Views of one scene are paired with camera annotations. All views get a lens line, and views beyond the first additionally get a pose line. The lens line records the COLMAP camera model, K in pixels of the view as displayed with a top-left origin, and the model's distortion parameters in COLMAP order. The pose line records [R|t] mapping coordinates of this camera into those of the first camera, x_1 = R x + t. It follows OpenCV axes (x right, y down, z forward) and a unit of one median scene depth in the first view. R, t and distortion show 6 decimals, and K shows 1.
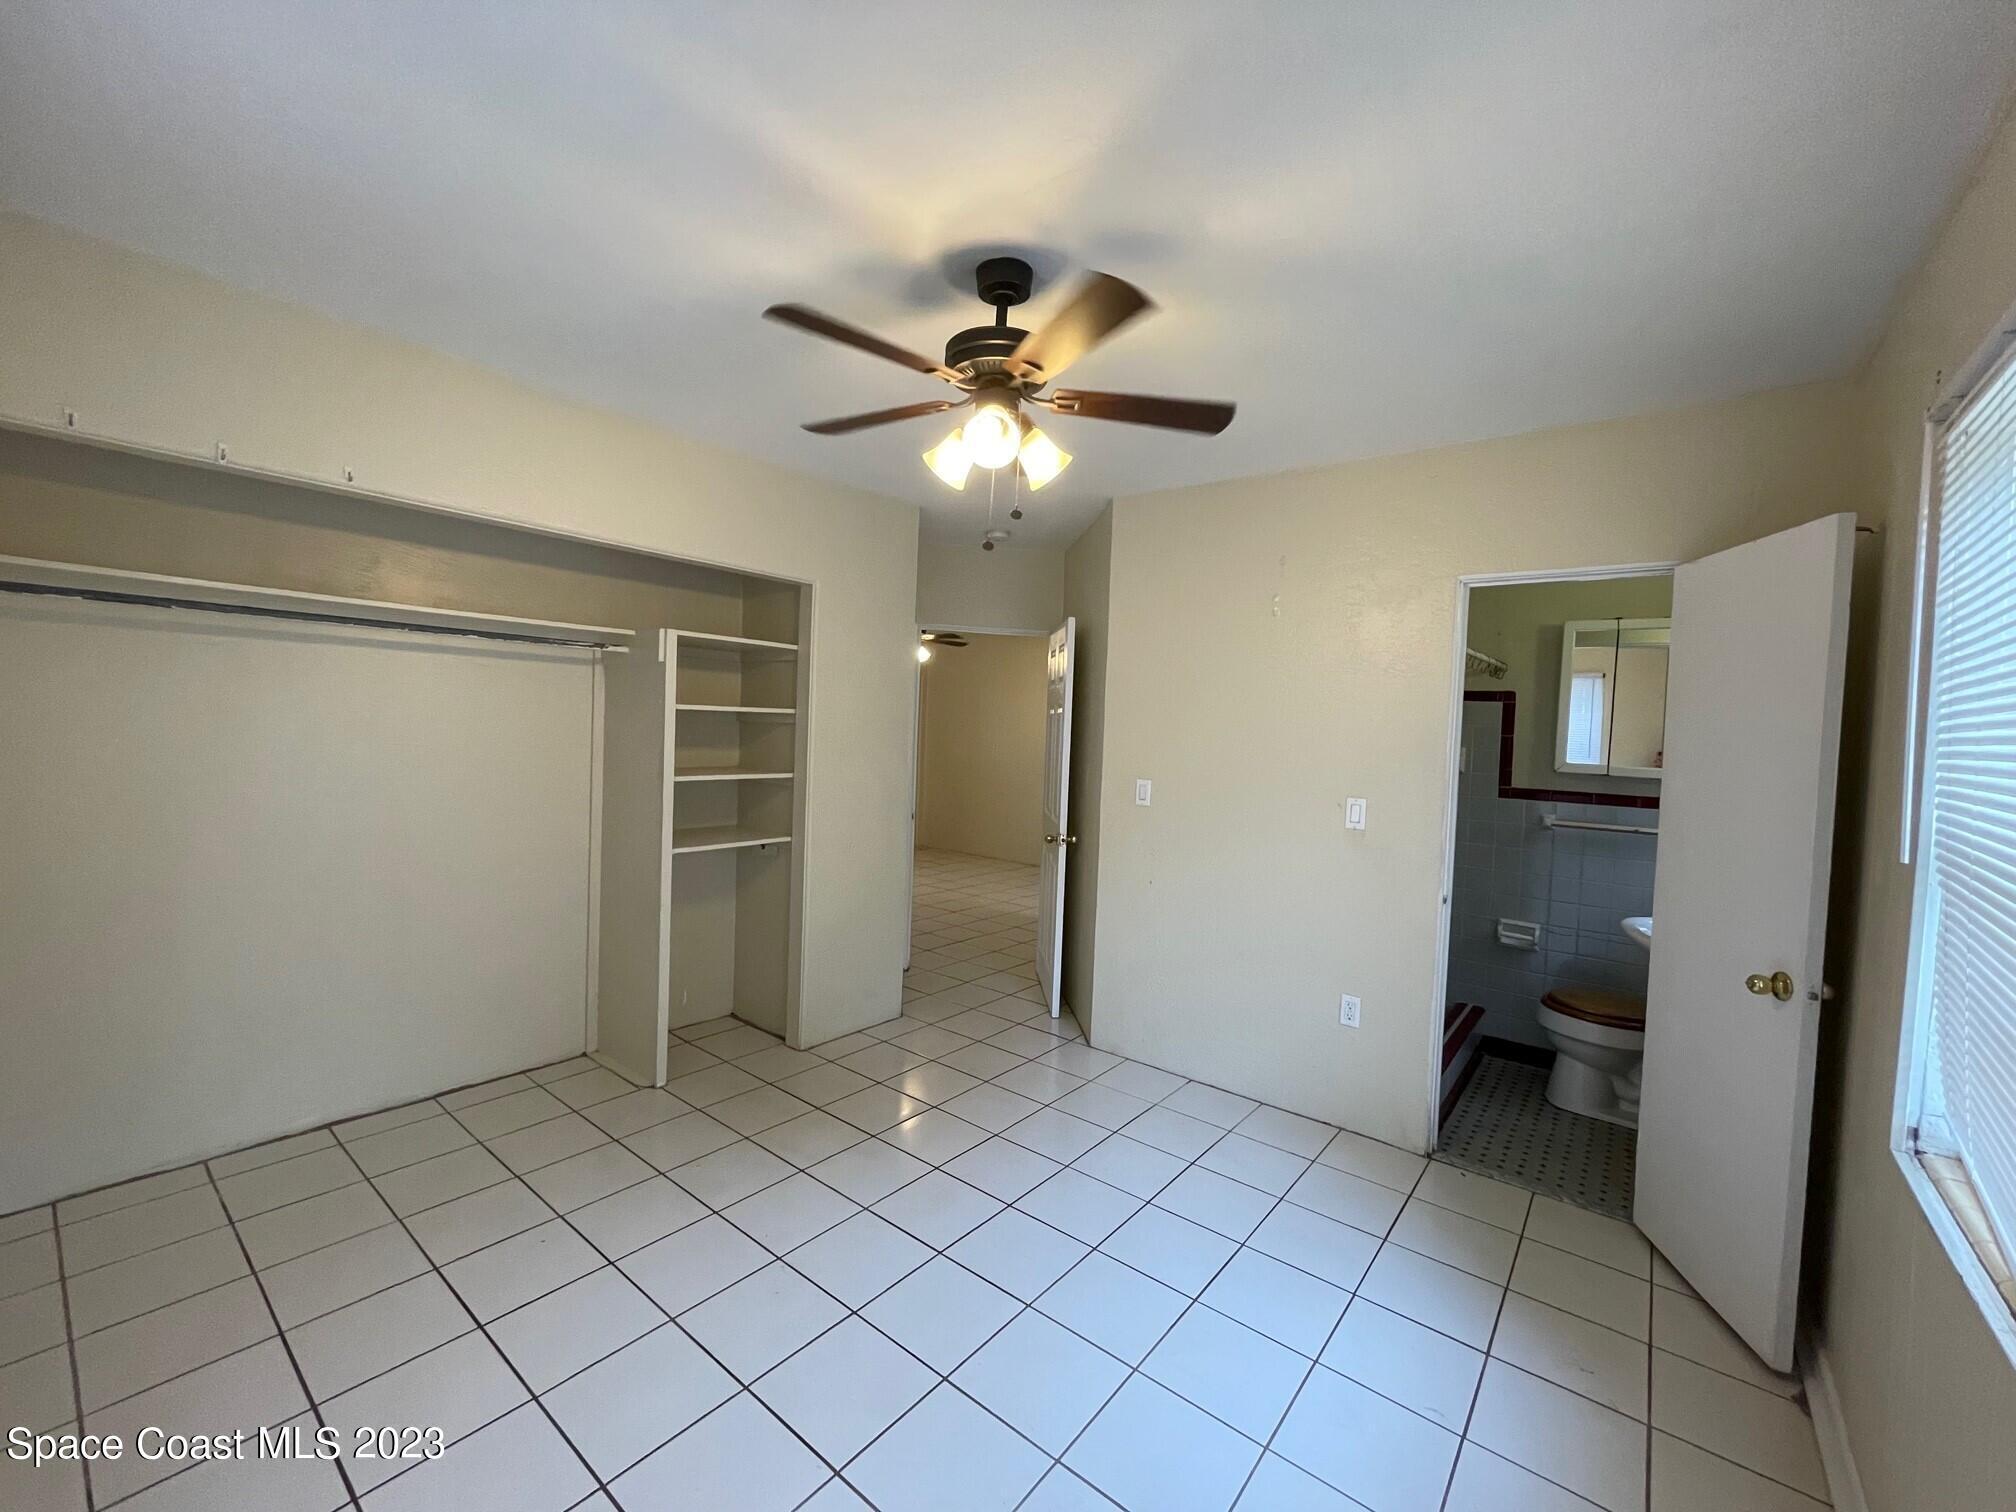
lens RADIAL K [[825.5, 0, 1015.6], [0, 825.5, 754.2], [0, 0, 1]] dist [-0.000507, 0.000112]
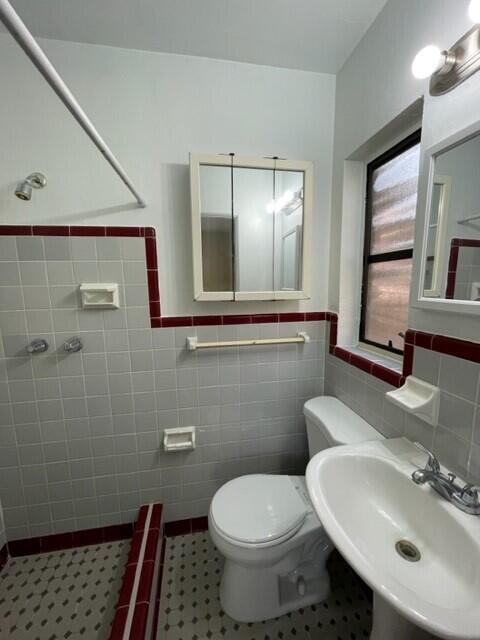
lens RADIAL K [[262.1, 0, 240.1], [0, 262.1, 318.7], [0, 0, 1]] dist [-0.000507, 0.000112]
pose [[0.673478, -0.157412, 0.722252, 0.423363], [0.063182, 0.985746, 0.155924, -0.005822], [-0.736502, -0.059378, 0.673824, 0.693269]]
